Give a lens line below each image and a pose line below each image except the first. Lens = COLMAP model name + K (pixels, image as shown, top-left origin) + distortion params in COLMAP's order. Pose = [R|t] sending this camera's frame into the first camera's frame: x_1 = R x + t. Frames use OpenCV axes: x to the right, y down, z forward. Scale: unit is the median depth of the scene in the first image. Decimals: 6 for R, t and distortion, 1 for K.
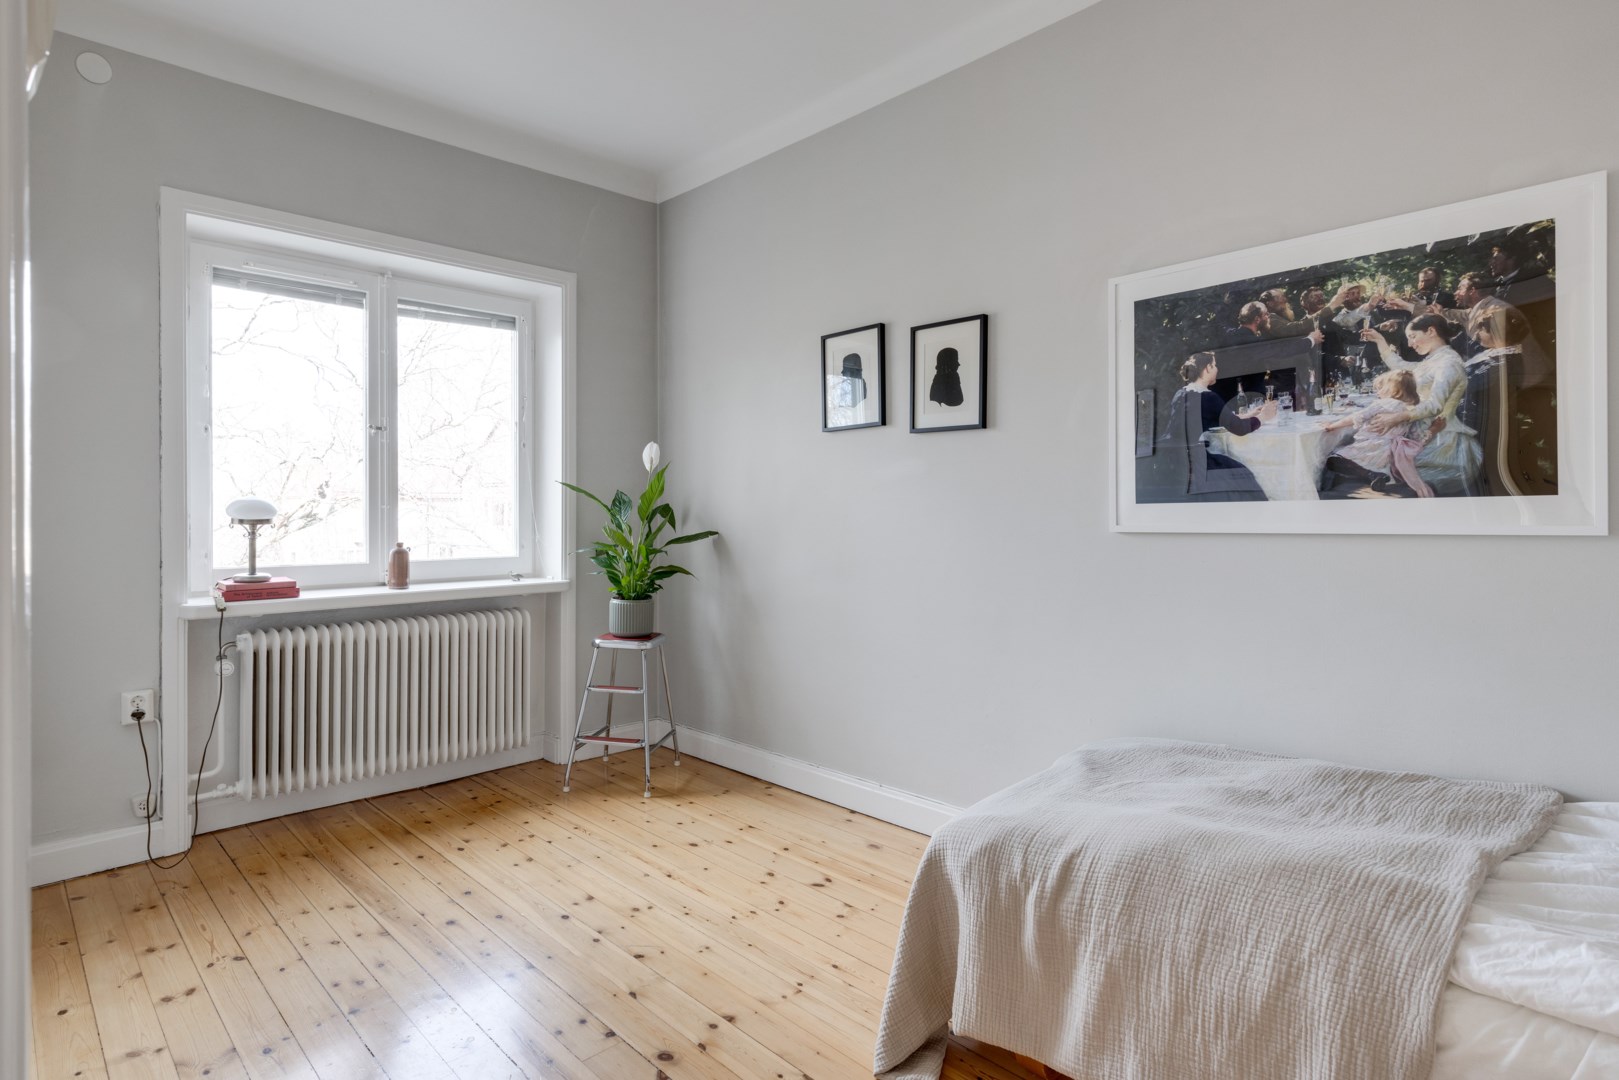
lens RADIAL K [[820.4, 0, 811.7], [0, 820.4, 527.8], [0, 0, 1]] dist [0.004922, -0.004479]
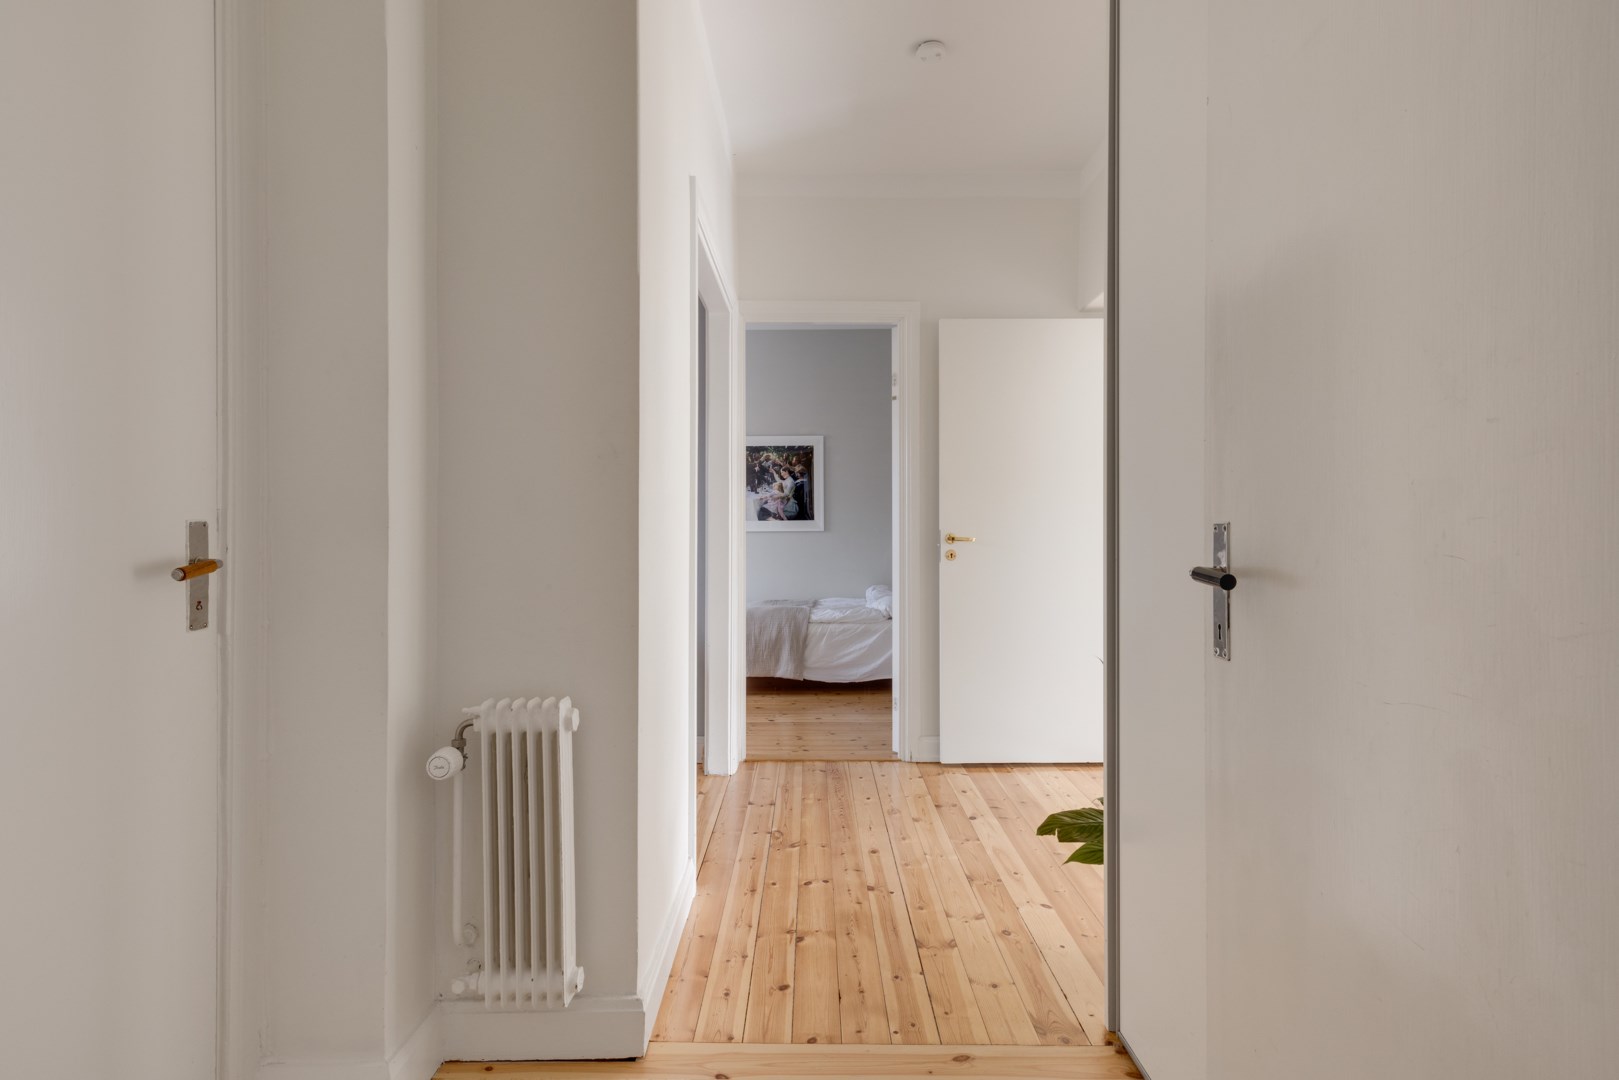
lens RADIAL K [[798.7, 0, 815.0], [0, 798.7, 527.6], [0, 0, 1]] dist [0.006276, -0.000026]
pose [[0.687825, 0.003886, 0.725866, -1.541086], [0.004148, 0.999948, -0.009284, 0.023431], [-0.725865, 0.009396, 0.687773, -1.338205]]
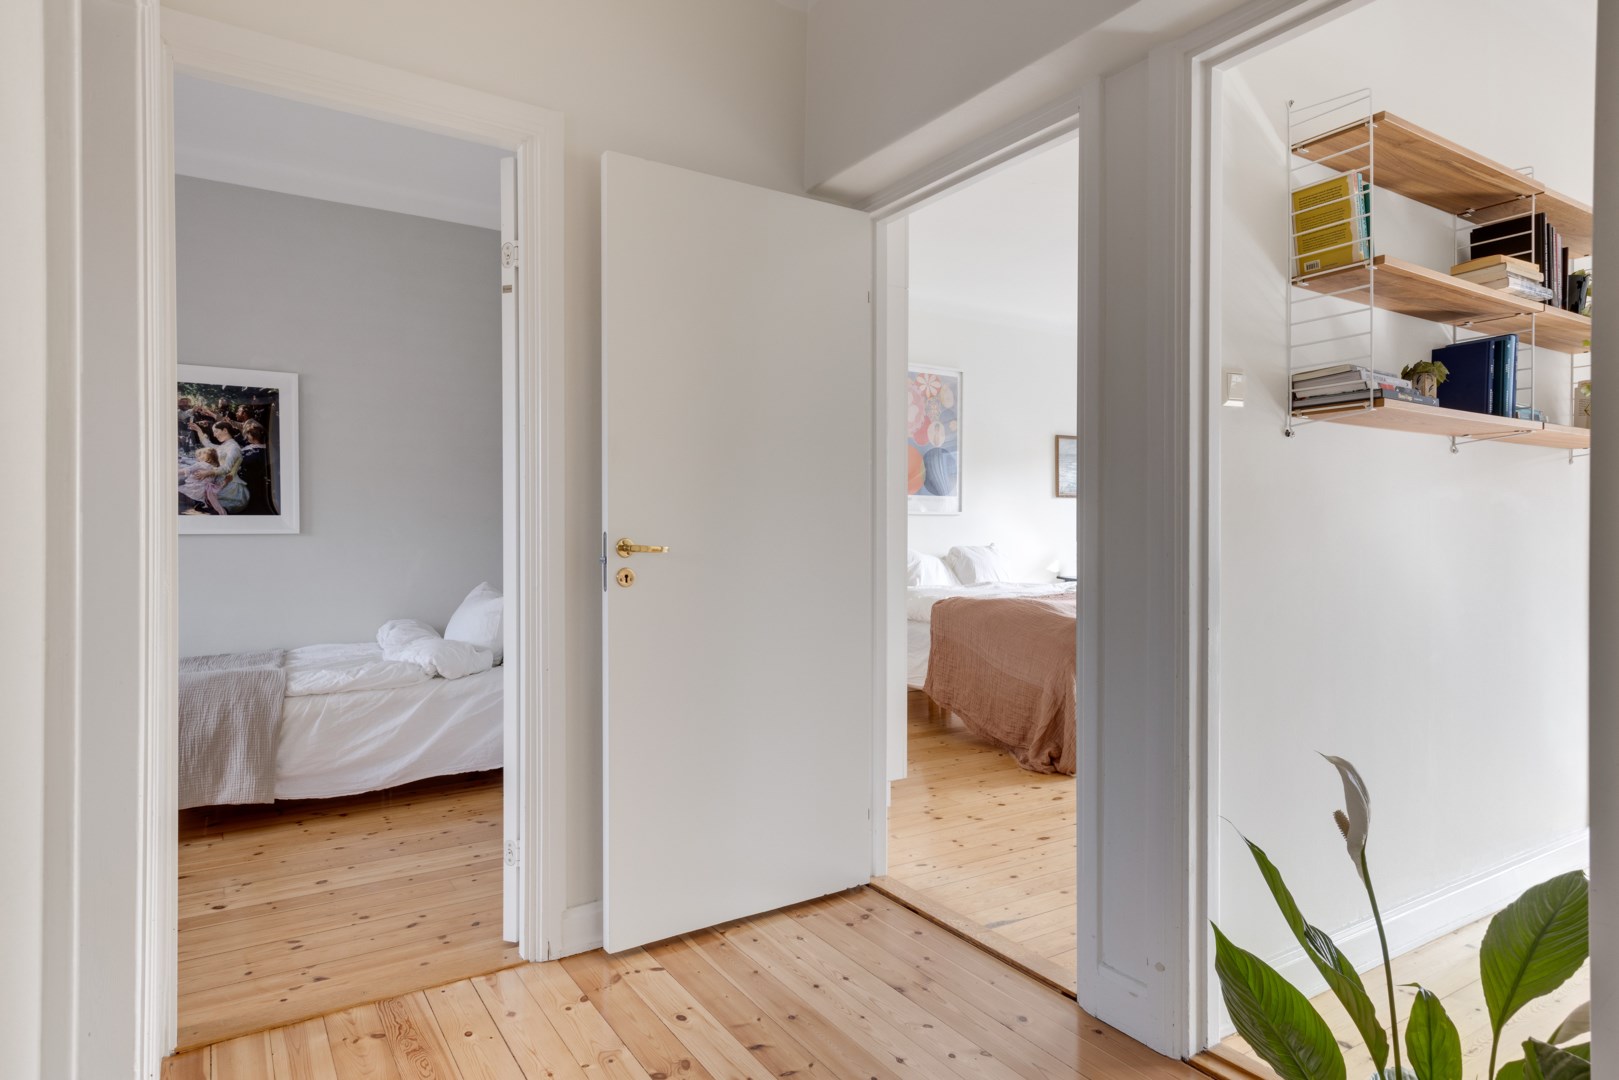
lens RADIAL K [[903.5, 0, 763.2], [0, 903.5, 530.2], [0, 0, 1]] dist [0.033586, 0.001390]
pose [[0.211538, 0.003218, 0.977364, -1.083600], [0.006776, 0.999966, -0.004759, 0.017642], [-0.977346, 0.007629, 0.211509, -0.700554]]
